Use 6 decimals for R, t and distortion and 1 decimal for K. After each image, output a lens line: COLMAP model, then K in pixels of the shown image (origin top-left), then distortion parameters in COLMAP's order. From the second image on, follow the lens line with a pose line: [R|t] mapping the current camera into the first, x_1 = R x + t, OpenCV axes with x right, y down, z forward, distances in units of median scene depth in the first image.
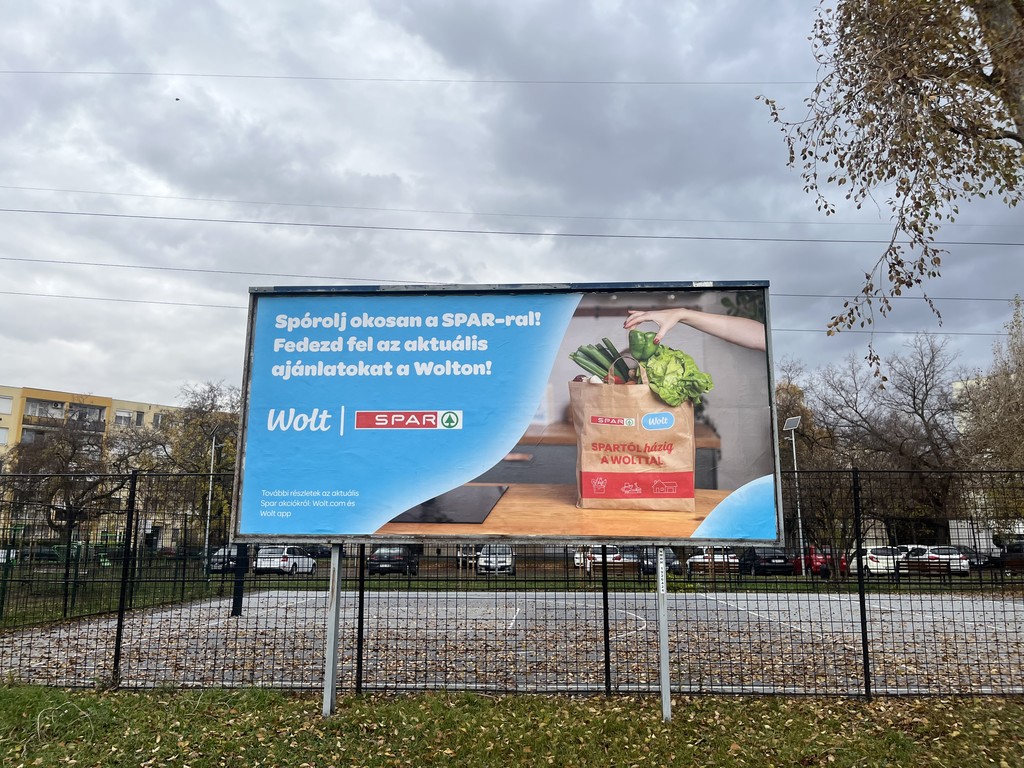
lens RADIAL K [[778.1, 0, 516.2], [0, 778.1, 371.3], [0, 0, 1]] dist [0.039780, -0.051473]
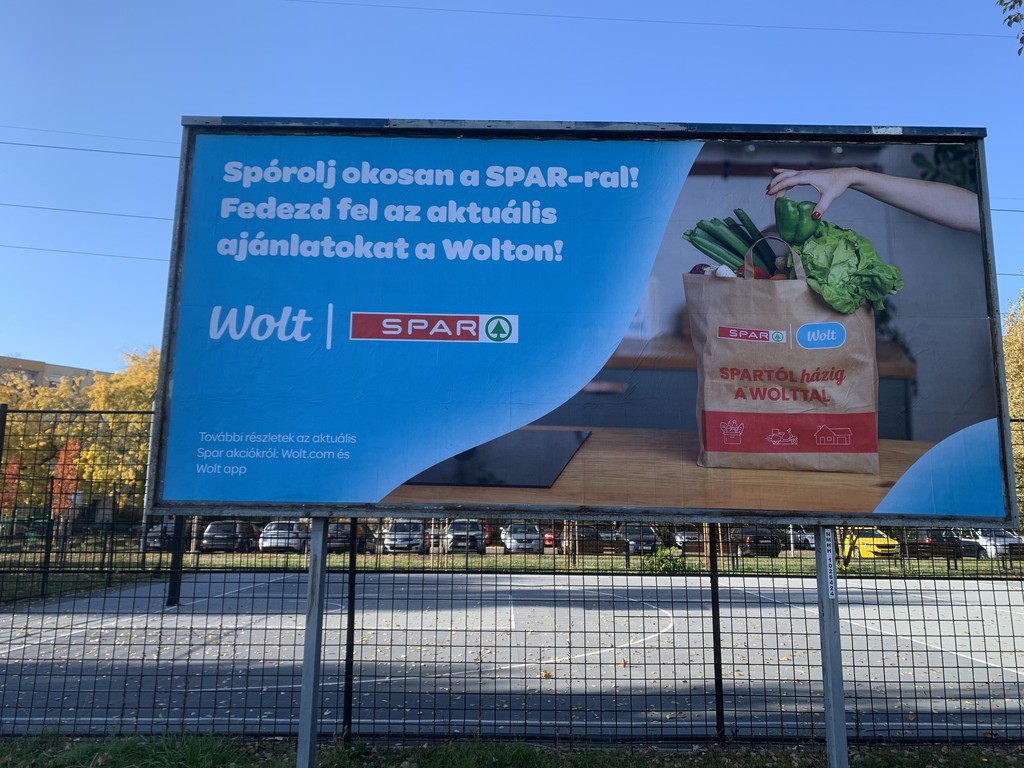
lens RADIAL K [[785.9, 0, 520.9], [0, 785.9, 378.0], [0, 0, 1]] dist [0.031643, -0.037654]
pose [[0.998280, 0.018663, 0.055572, -0.098281], [-0.020798, 0.999058, 0.038094, 0.075069], [-0.054809, -0.039184, 0.997728, 0.335691]]
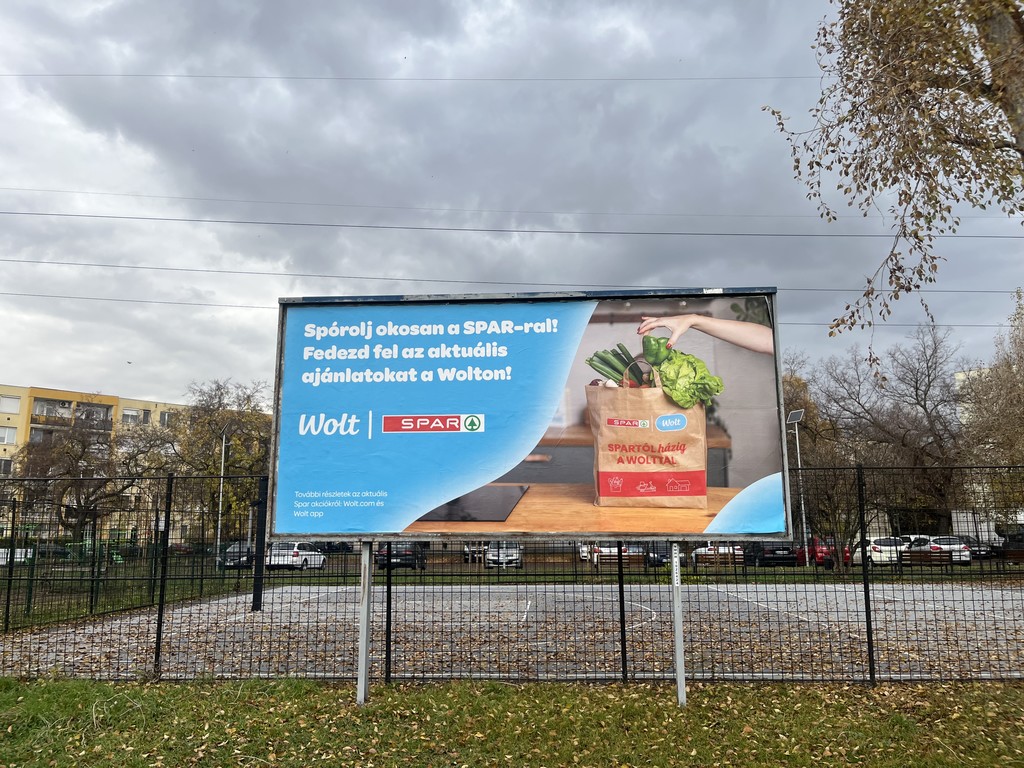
lens RADIAL K [[778.1, 0, 514.9], [0, 778.1, 377.3], [0, 0, 1]] dist [0.039780, -0.051473]
pose [[0.999944, -0.009799, -0.004091, -0.022196], [0.009861, 0.999831, 0.015521, -0.014548], [0.003939, -0.015561, 0.999871, -0.046209]]
